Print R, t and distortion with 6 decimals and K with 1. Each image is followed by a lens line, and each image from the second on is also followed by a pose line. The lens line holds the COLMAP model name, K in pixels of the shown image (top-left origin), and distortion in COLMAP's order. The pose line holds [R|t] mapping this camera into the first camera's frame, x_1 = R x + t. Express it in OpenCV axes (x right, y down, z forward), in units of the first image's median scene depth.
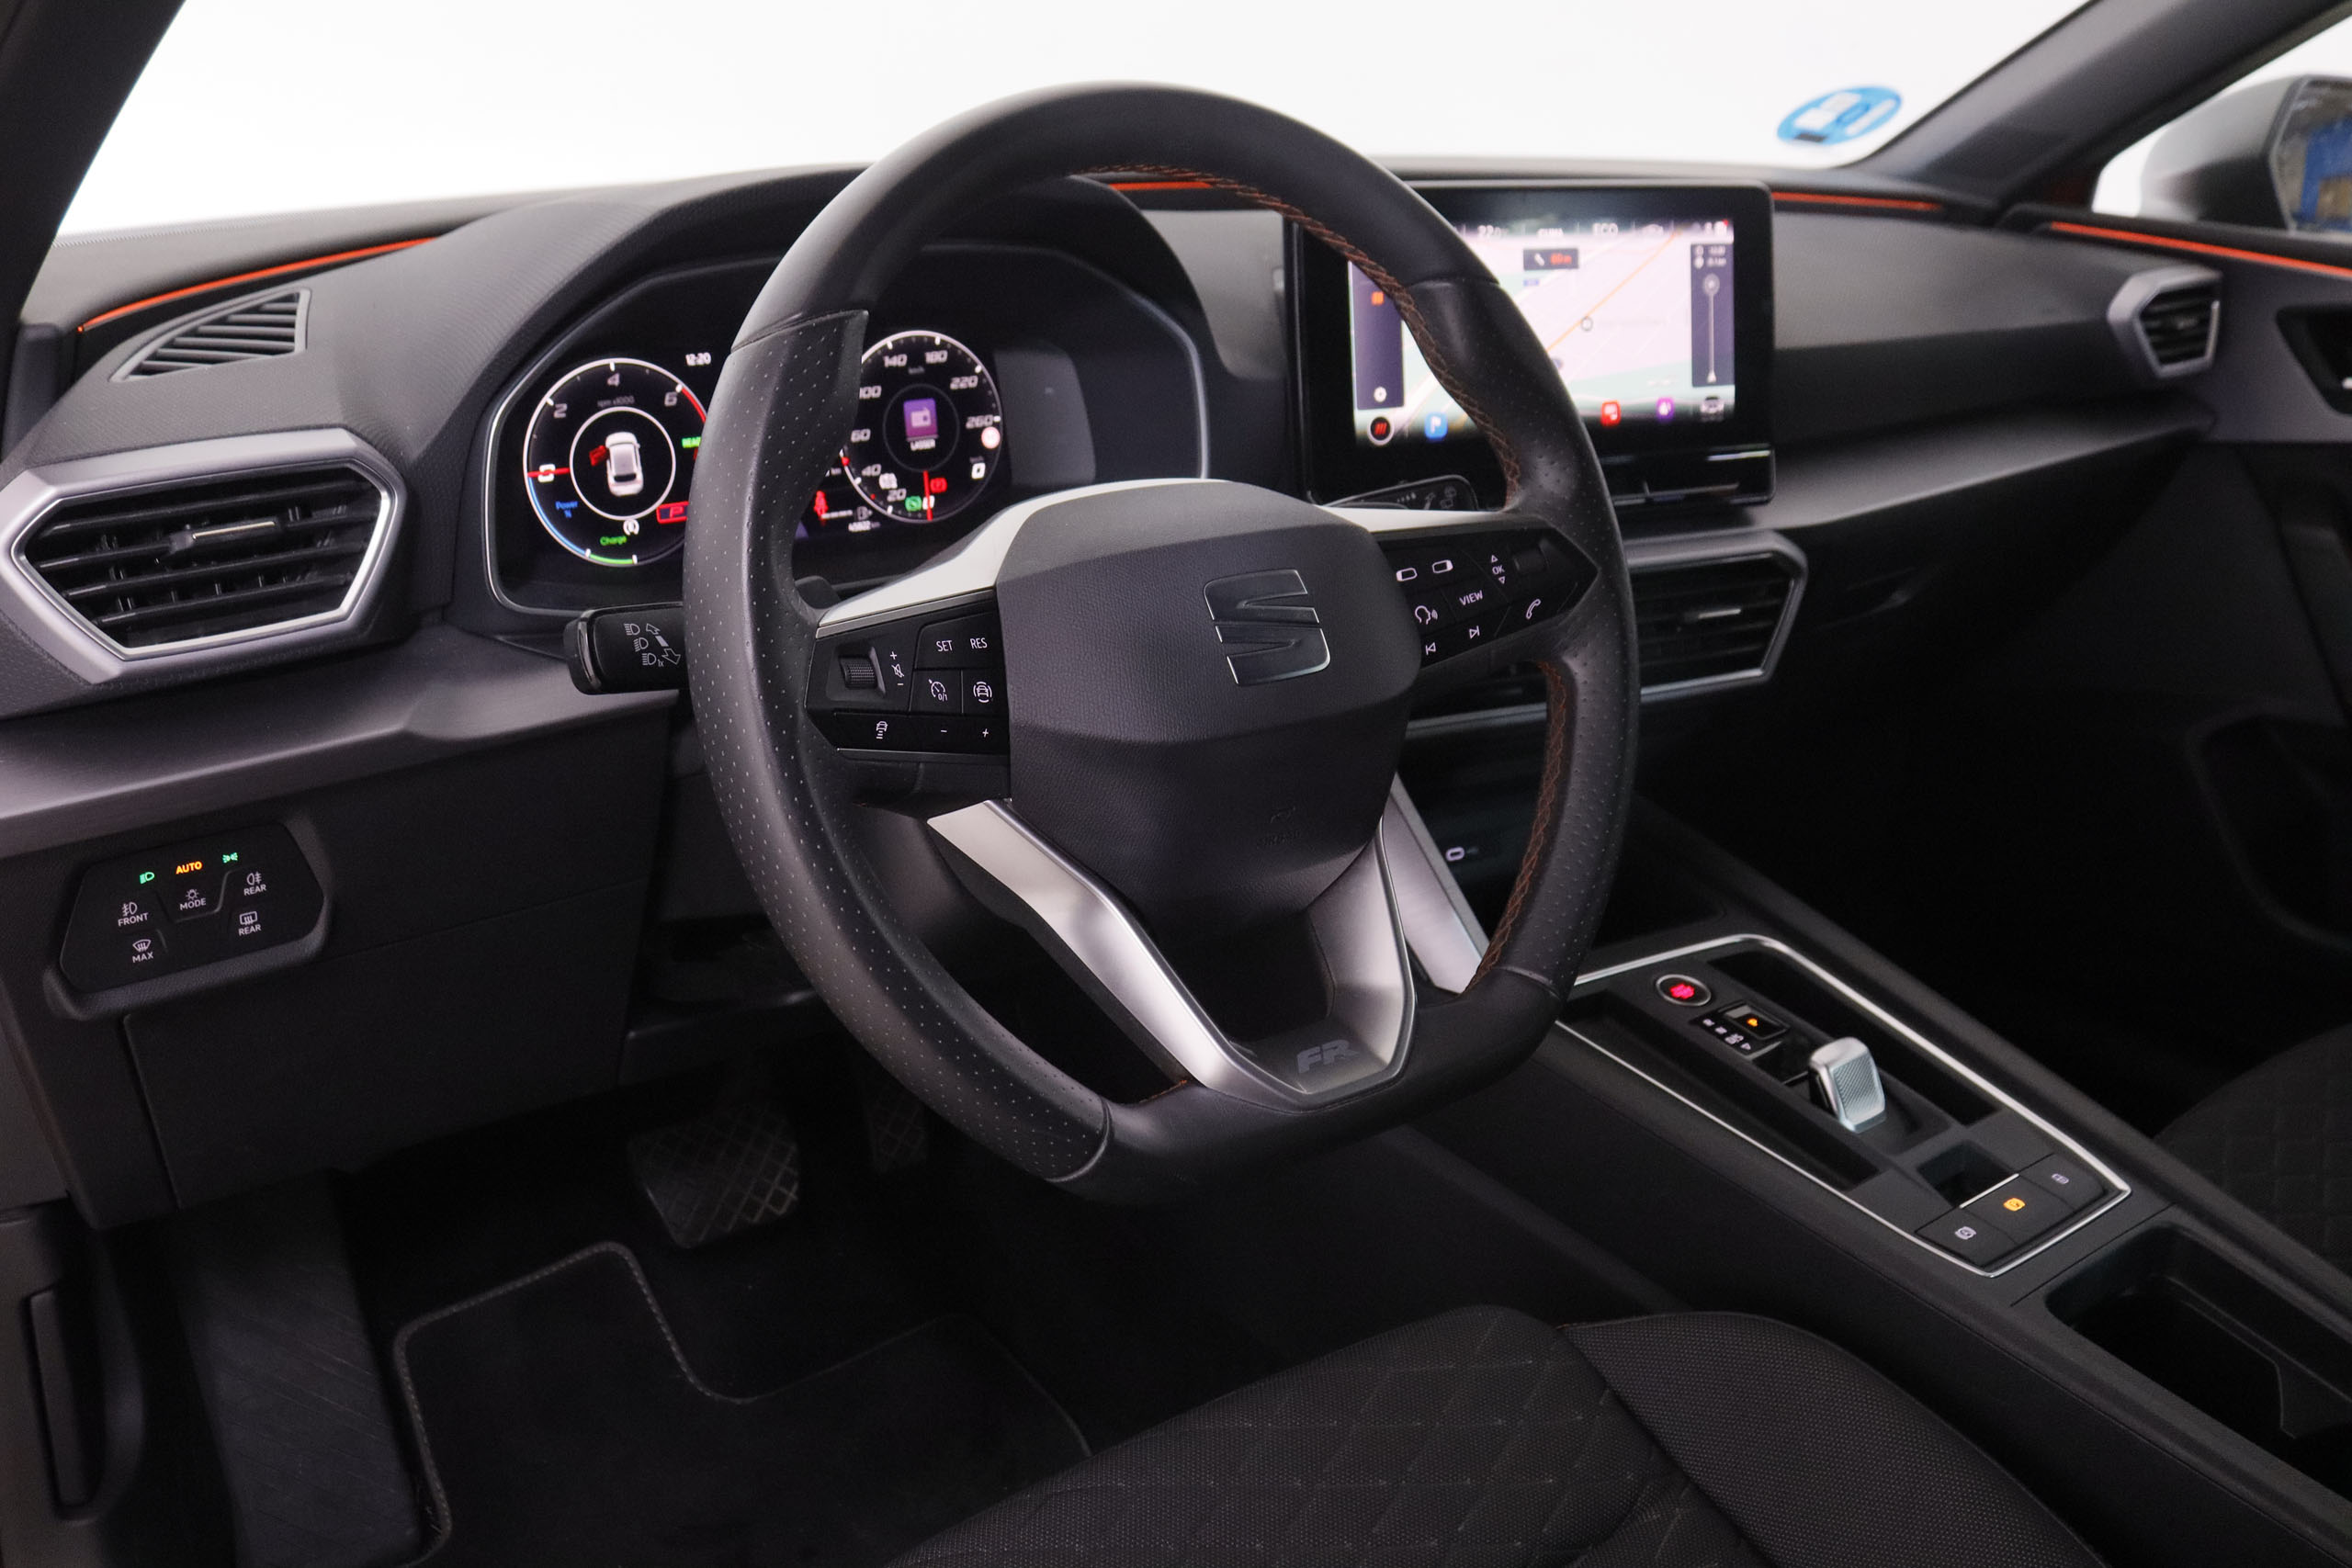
lens RADIAL K [[2098.1, 0, 1184.8], [0, 2098.1, 794.3], [0, 0, 1]] dist [-0.099784, 0.013384]
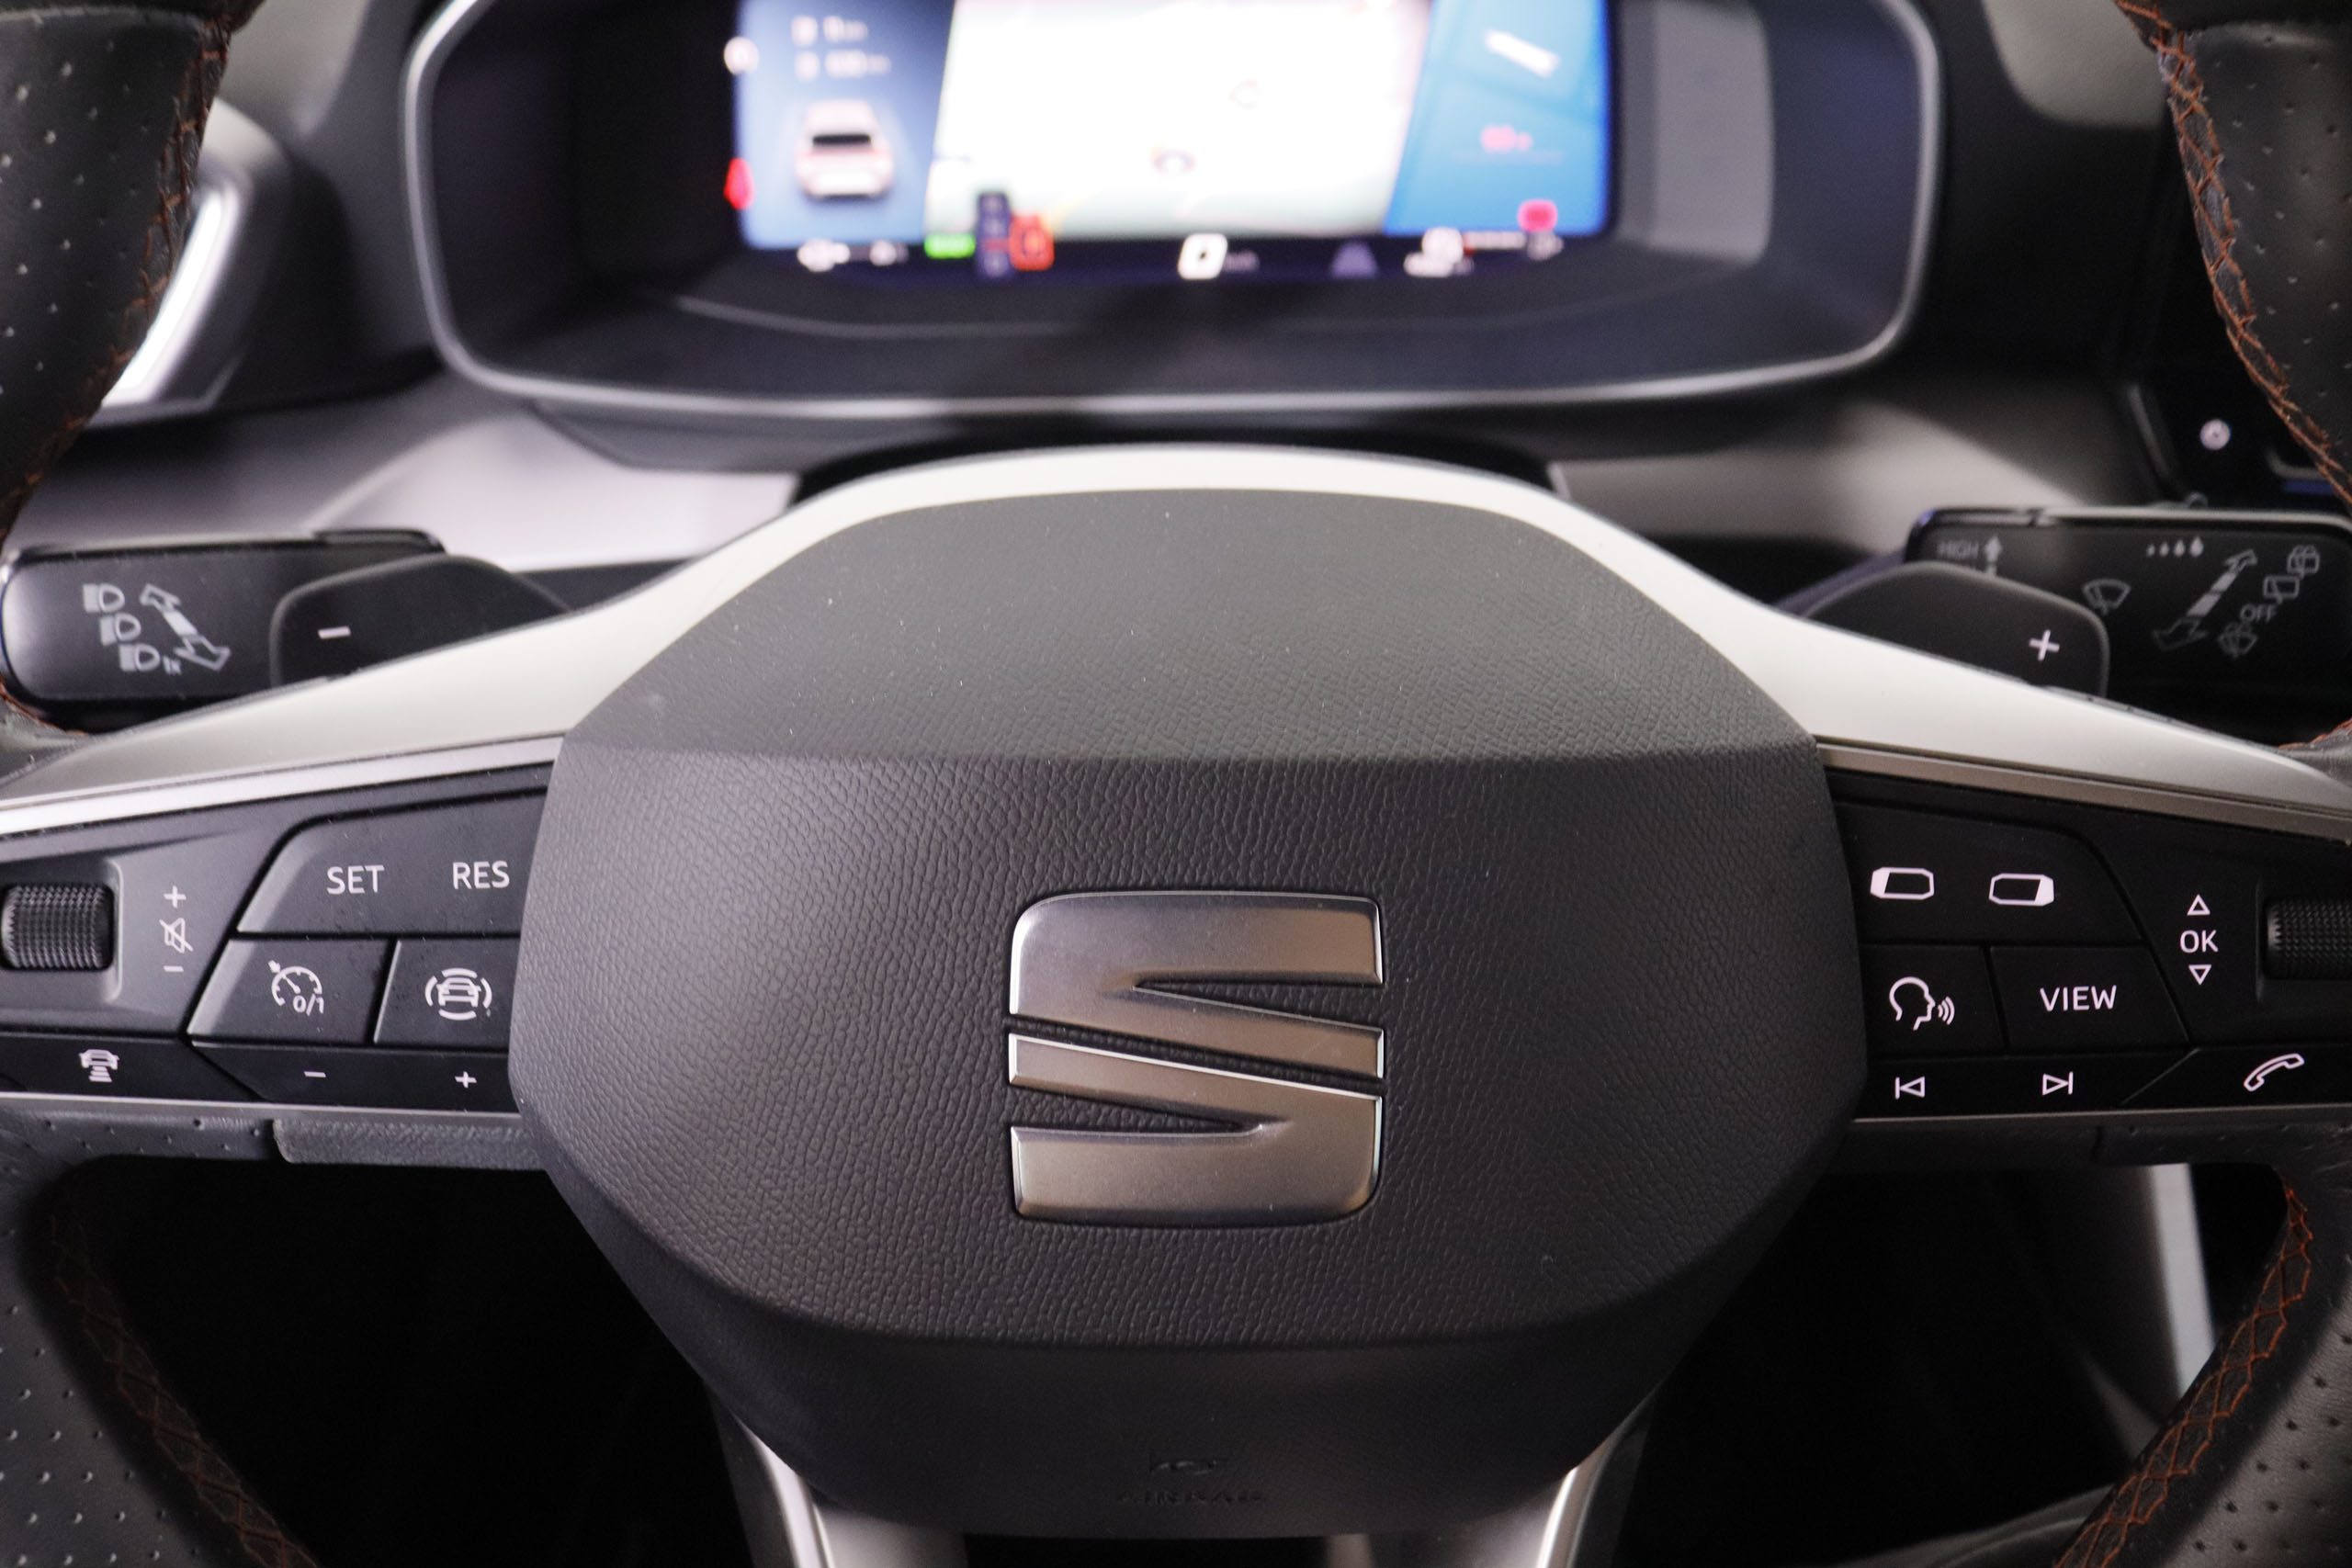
lens RADIAL K [[1862.4, 0, 1188.3], [0, 1862.4, 797.0], [0, 0, 1]] dist [-0.134967, 0.051932]
pose [[0.795370, 0.338020, -0.503120, 0.160124], [-0.184923, 0.925811, 0.329663, -0.197523], [0.577227, -0.169165, 0.798870, 0.688460]]
